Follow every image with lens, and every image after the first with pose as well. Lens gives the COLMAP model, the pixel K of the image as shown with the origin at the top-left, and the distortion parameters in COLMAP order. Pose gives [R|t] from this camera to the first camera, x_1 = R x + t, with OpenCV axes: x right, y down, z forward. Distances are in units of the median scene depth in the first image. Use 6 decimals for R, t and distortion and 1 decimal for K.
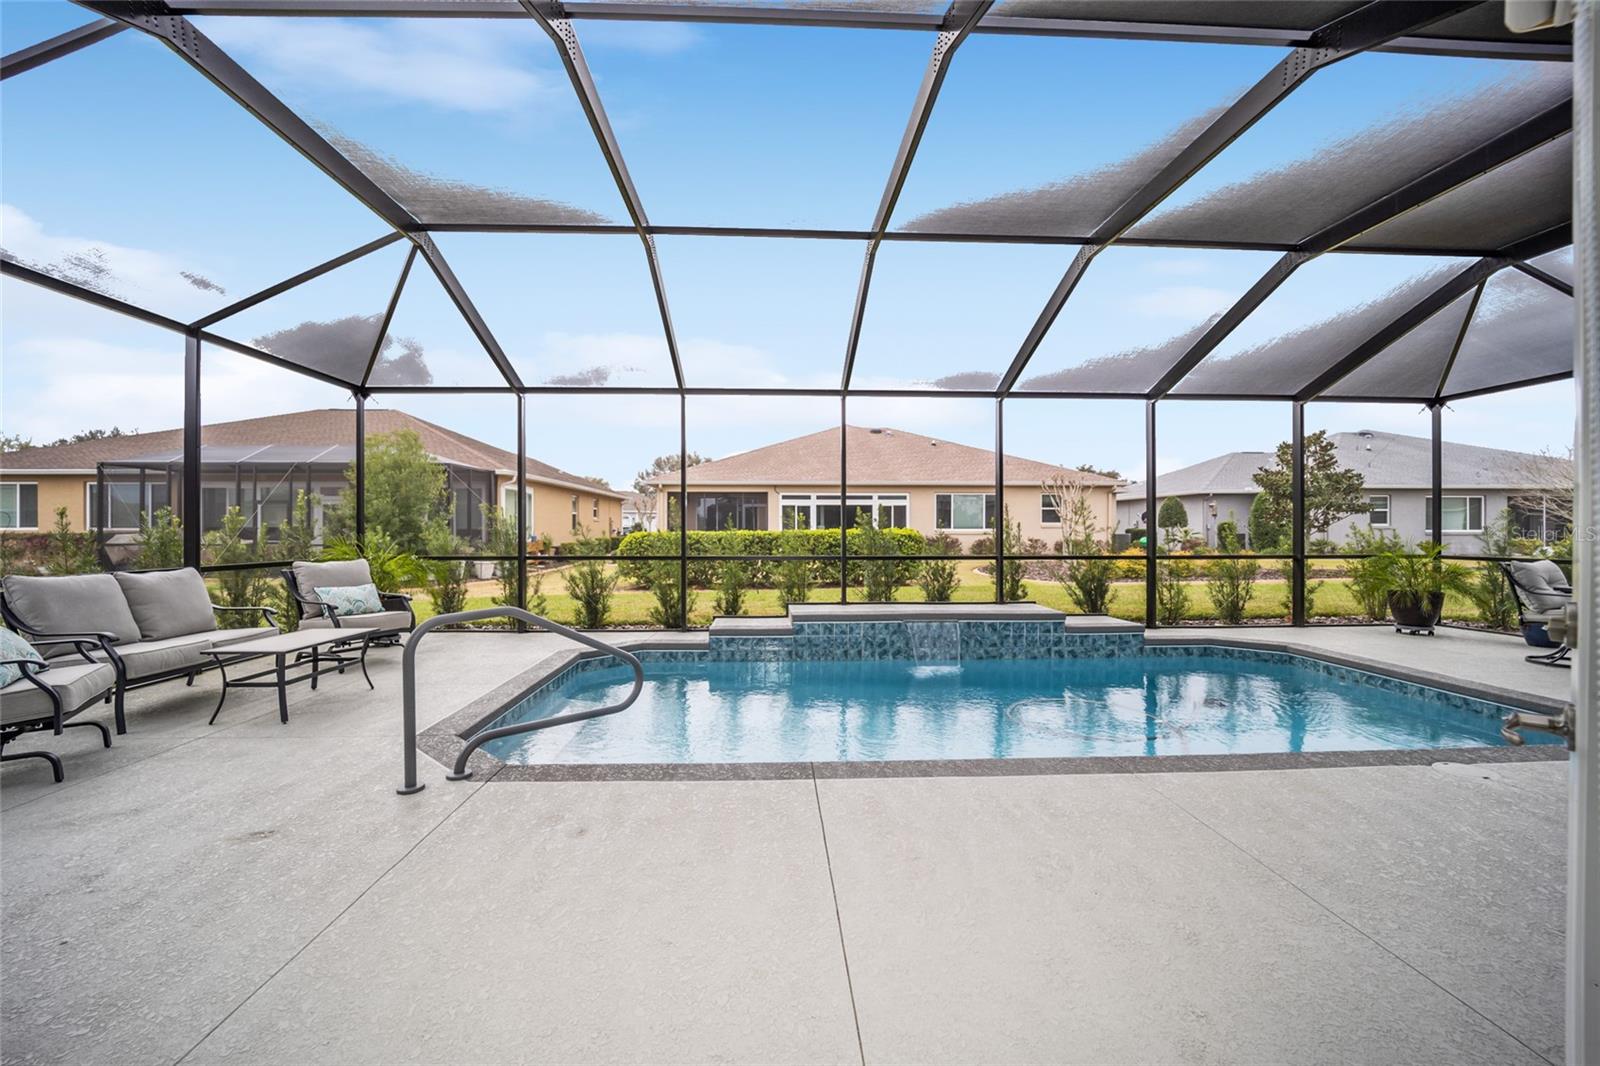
lens RADIAL K [[644.7, 0, 795.2], [0, 644.7, 527.0], [0, 0, 1]] dist [-0.000899, -0.000358]
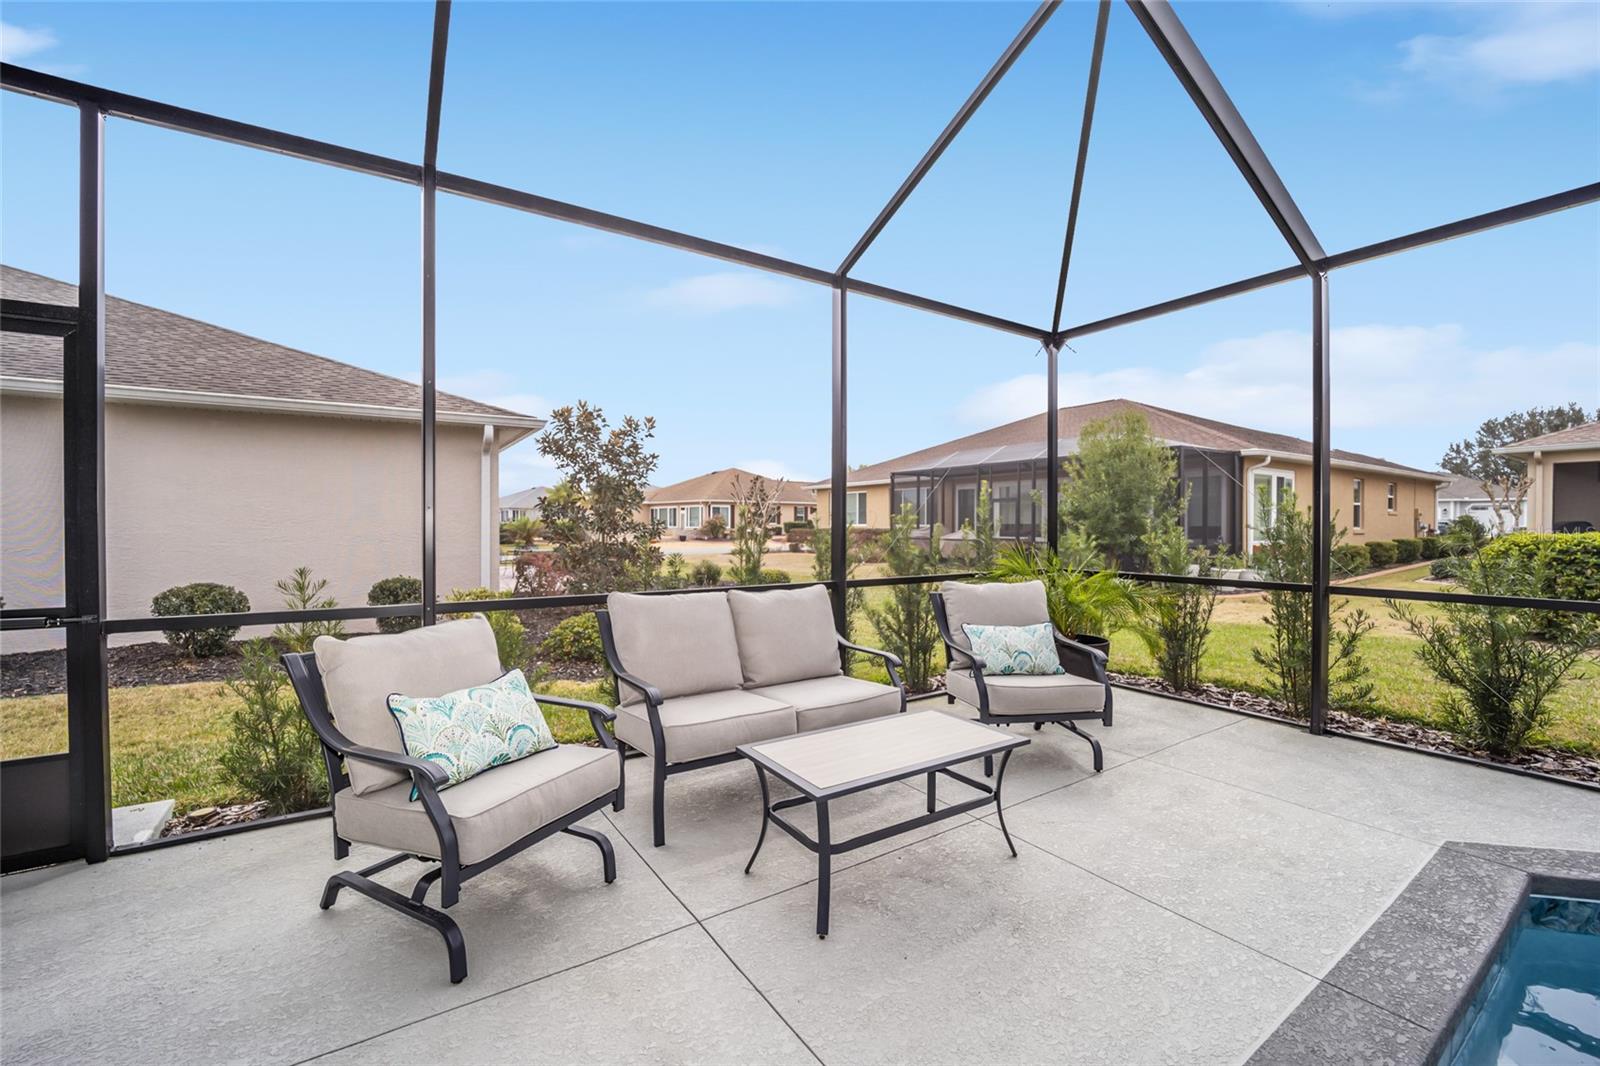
lens RADIAL K [[637.8, 0, 795.9], [0, 637.8, 529.4], [0, 0, 1]] dist [-0.010929, -0.000051]
pose [[0.508277, 0.007198, -0.861164, -0.188481], [0.002050, 0.999952, 0.009568, -0.005058], [0.861191, -0.006629, 0.508238, 0.356323]]
